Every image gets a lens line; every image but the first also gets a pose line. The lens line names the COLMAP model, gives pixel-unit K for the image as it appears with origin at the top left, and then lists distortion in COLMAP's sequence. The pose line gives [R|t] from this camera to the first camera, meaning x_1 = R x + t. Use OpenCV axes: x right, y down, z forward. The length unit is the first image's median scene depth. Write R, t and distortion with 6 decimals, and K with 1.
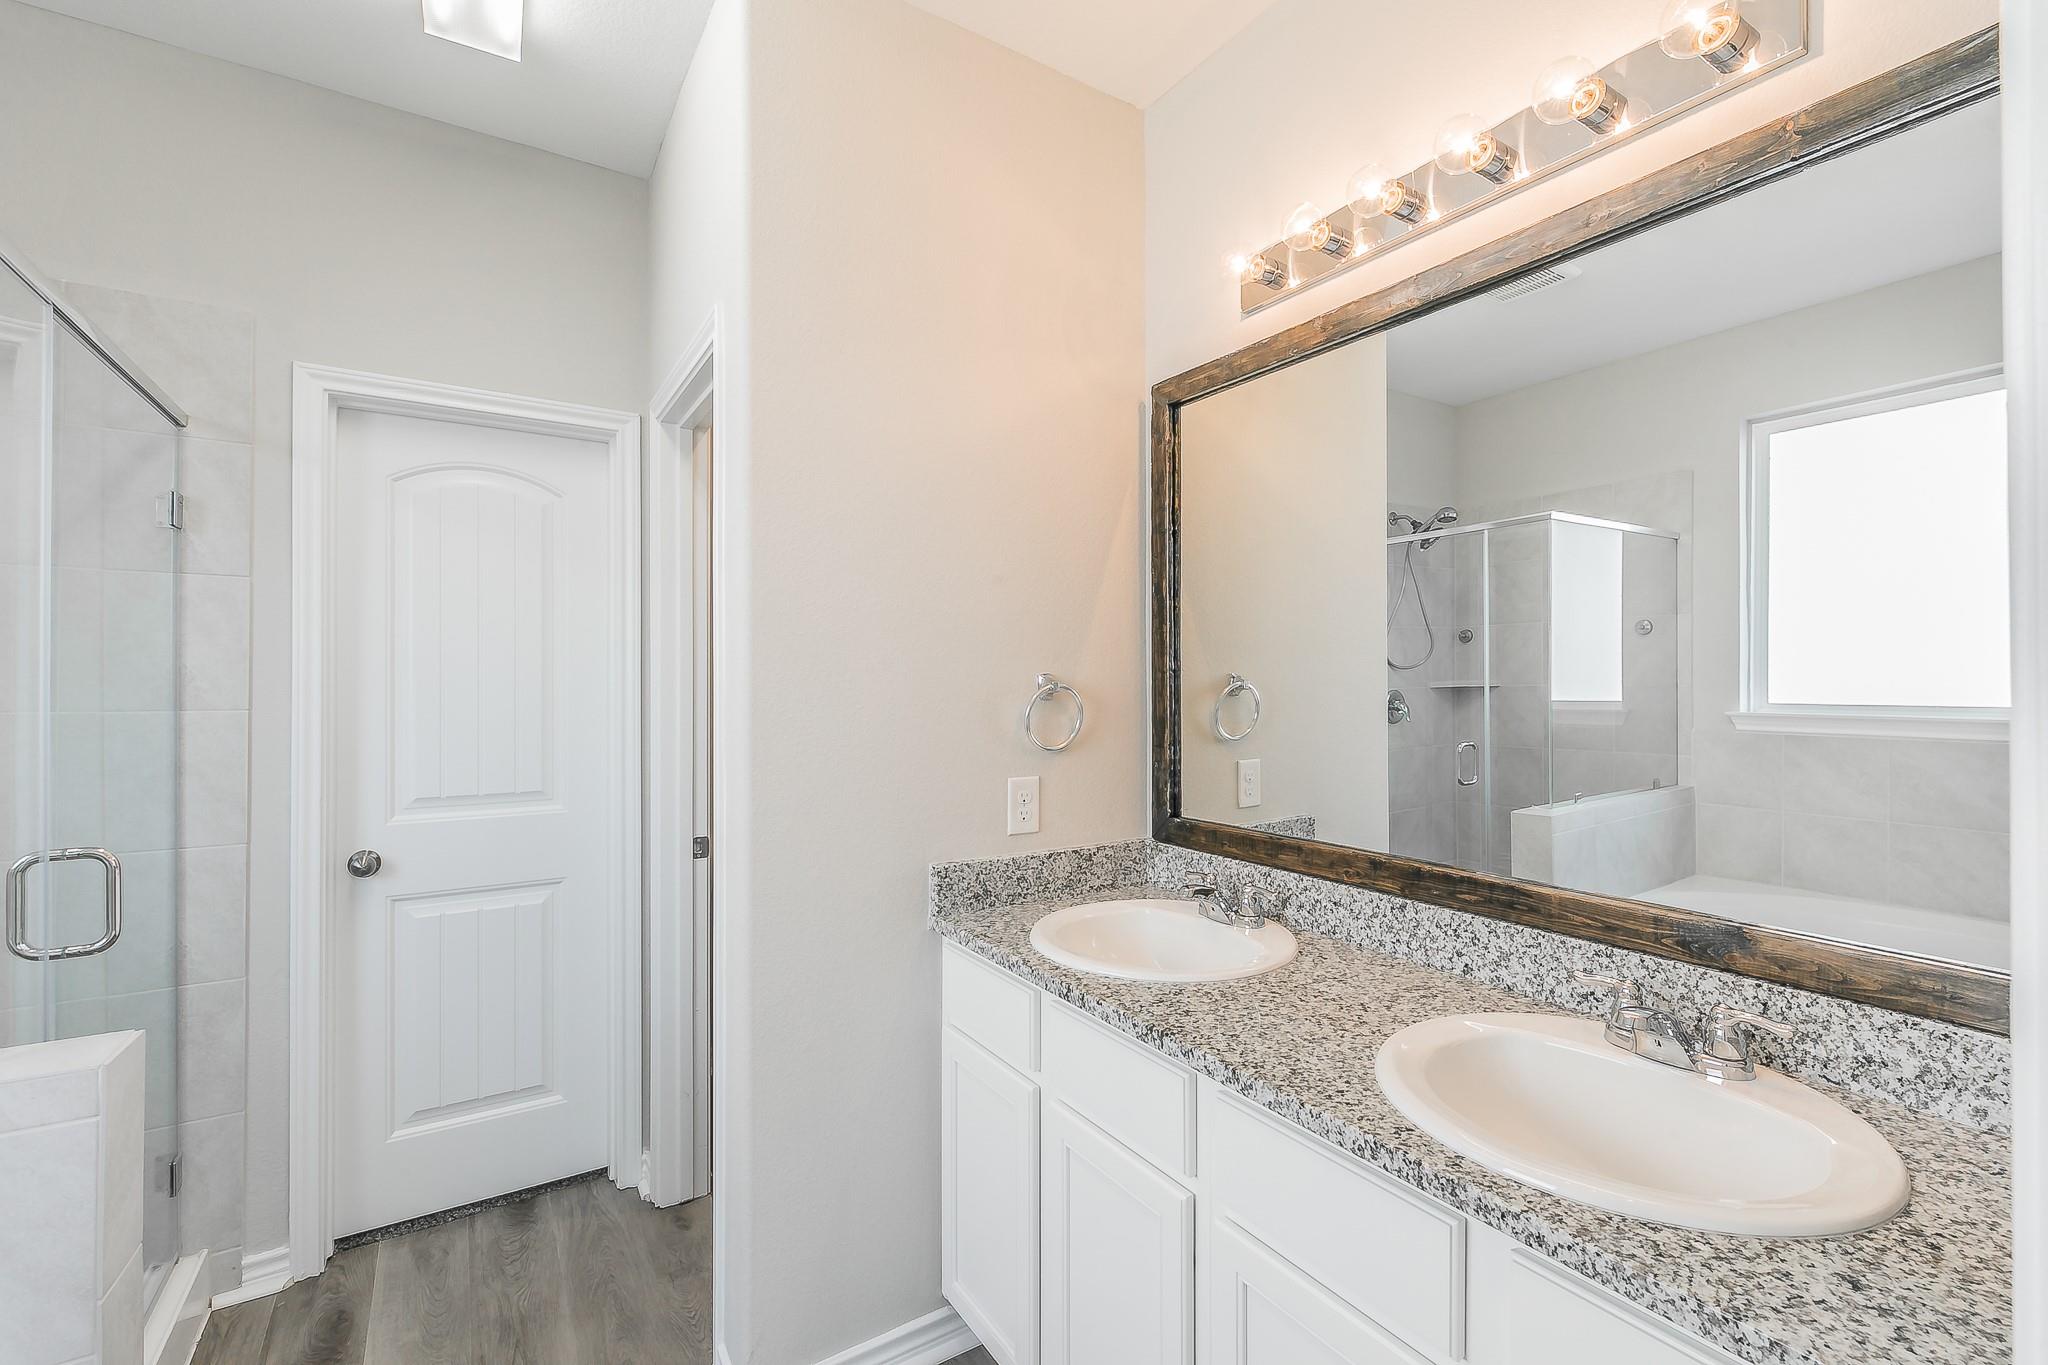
lens RADIAL K [[886.8, 0, 1024.0], [0, 886.8, 682.5], [0, 0, 1]] dist [0.000344, 0.000055]
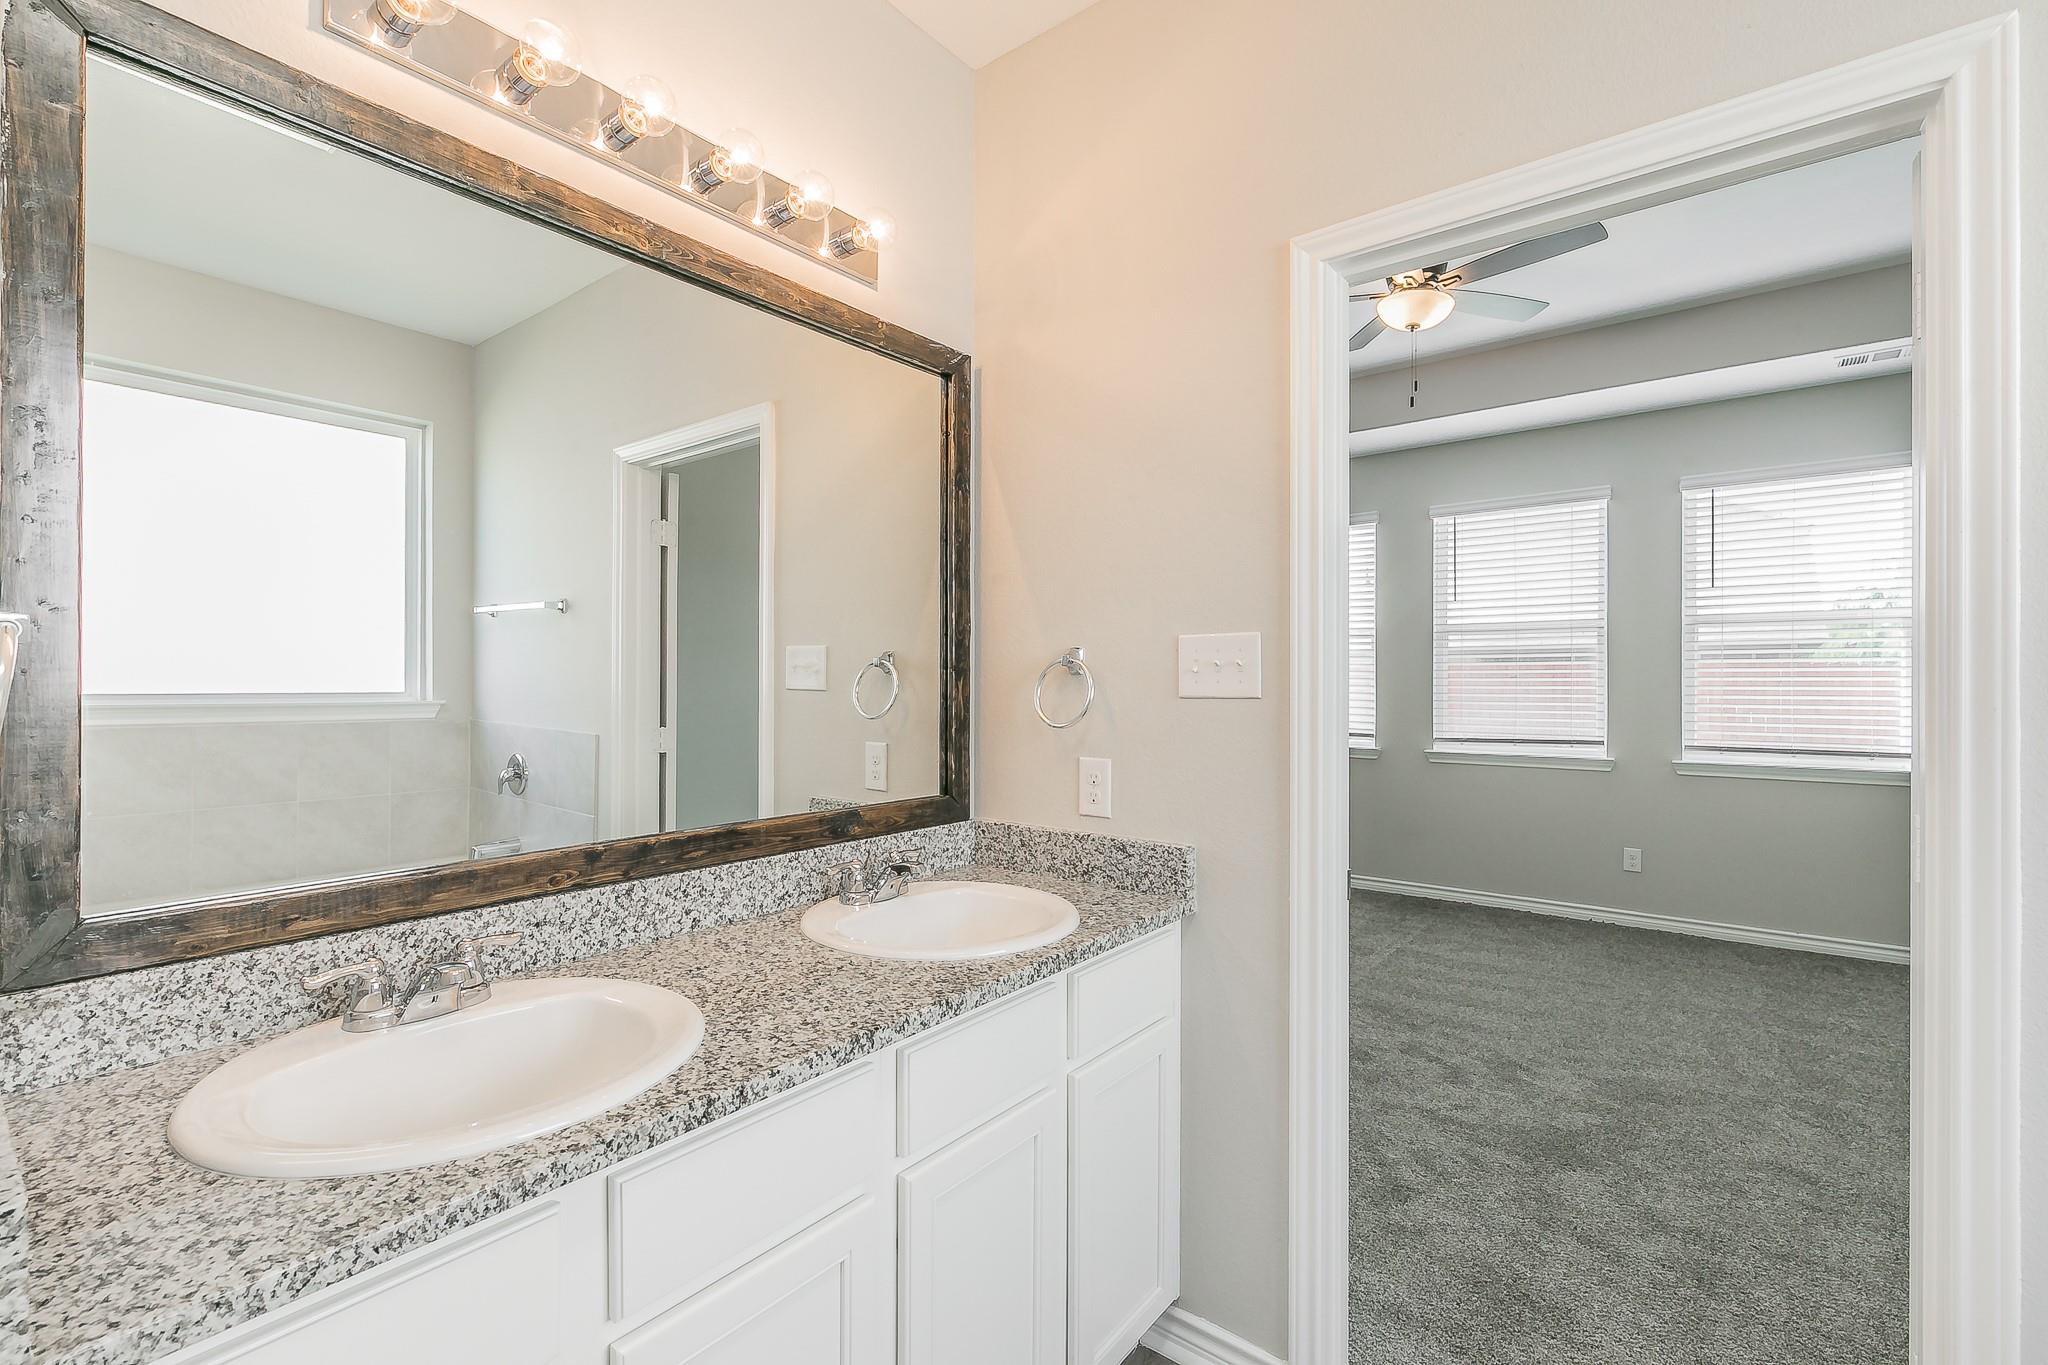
lens RADIAL K [[886.8, 0, 1024.0], [0, 886.8, 682.5], [0, 0, 1]] dist [0.000344, 0.000055]
pose [[-0.322451, 0.001387, 0.946585, -0.645131], [0.006715, 0.999977, 0.000822, 0.041286], [-0.946562, 0.006622, -0.322453, 1.003496]]
